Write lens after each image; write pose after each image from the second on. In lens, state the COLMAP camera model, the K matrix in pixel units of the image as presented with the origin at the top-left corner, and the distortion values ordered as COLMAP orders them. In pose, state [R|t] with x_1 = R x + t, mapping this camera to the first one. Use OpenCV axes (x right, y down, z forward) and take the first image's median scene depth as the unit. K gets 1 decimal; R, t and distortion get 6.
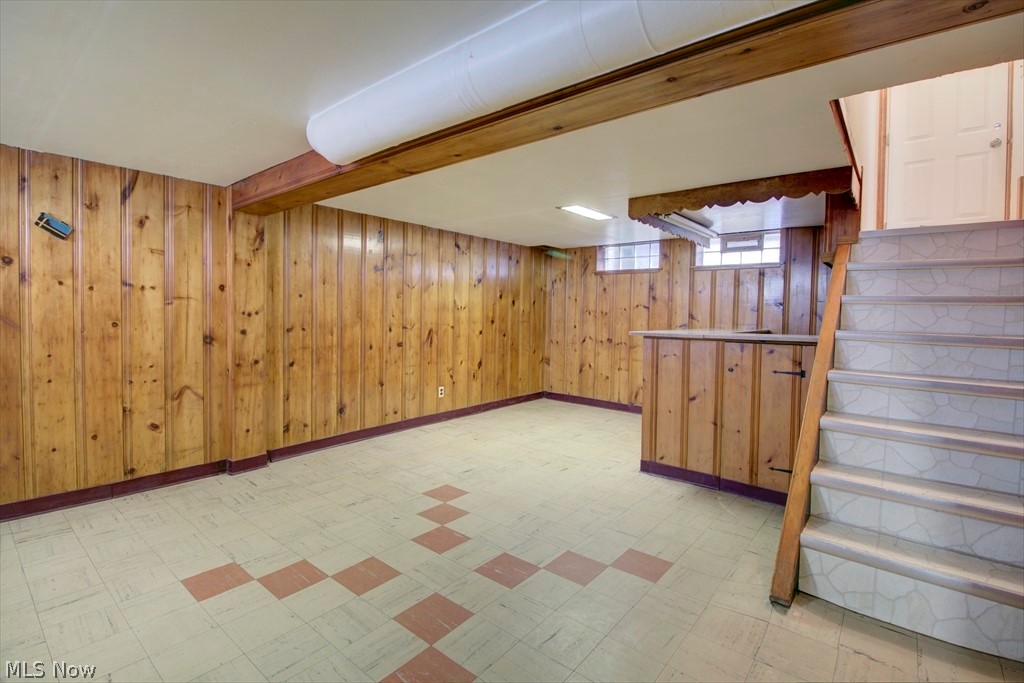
lens RADIAL K [[475.0, 0, 509.0], [0, 475.0, 332.2], [0, 0, 1]] dist [-0.011736, -0.003064]
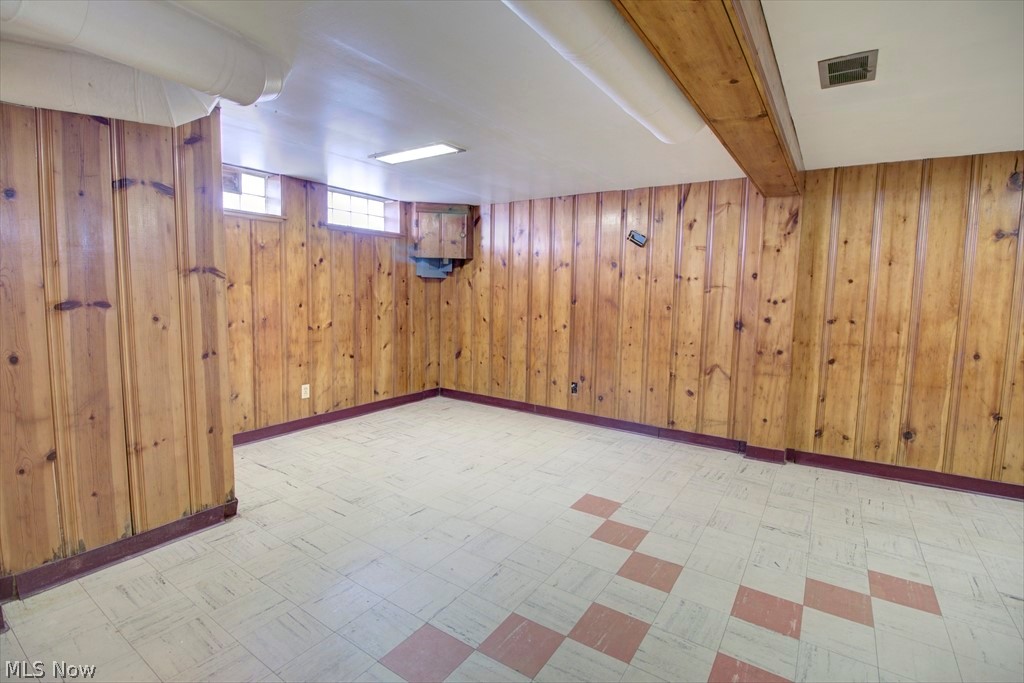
lens RADIAL K [[475.0, 0, 509.0], [0, 475.0, 332.2], [0, 0, 1]] dist [-0.011736, -0.003064]
pose [[0.090405, 0.073640, -0.993179, 0.374583], [-0.055731, 0.996074, 0.068782, -0.013147], [0.994344, 0.049133, 0.094154, 0.377487]]
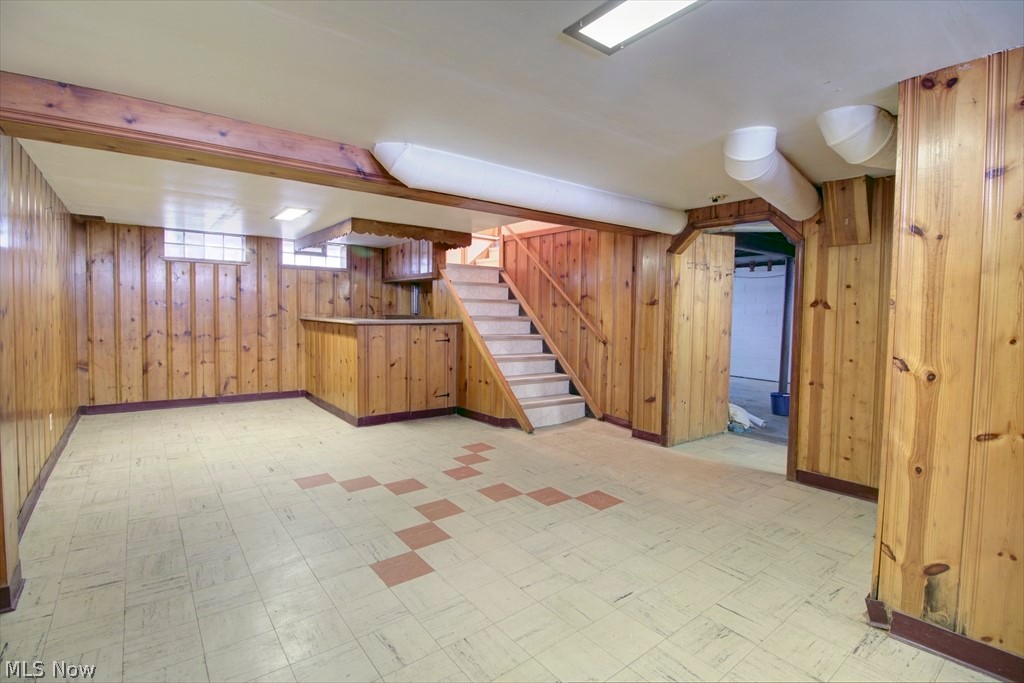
lens RADIAL K [[475.0, 0, 509.0], [0, 475.0, 332.2], [0, 0, 1]] dist [-0.011736, -0.003064]
pose [[0.214927, -0.057180, 0.974955, -0.960261], [0.026772, 0.998254, 0.052644, -0.028878], [-0.976263, 0.014787, 0.216082, 0.324772]]
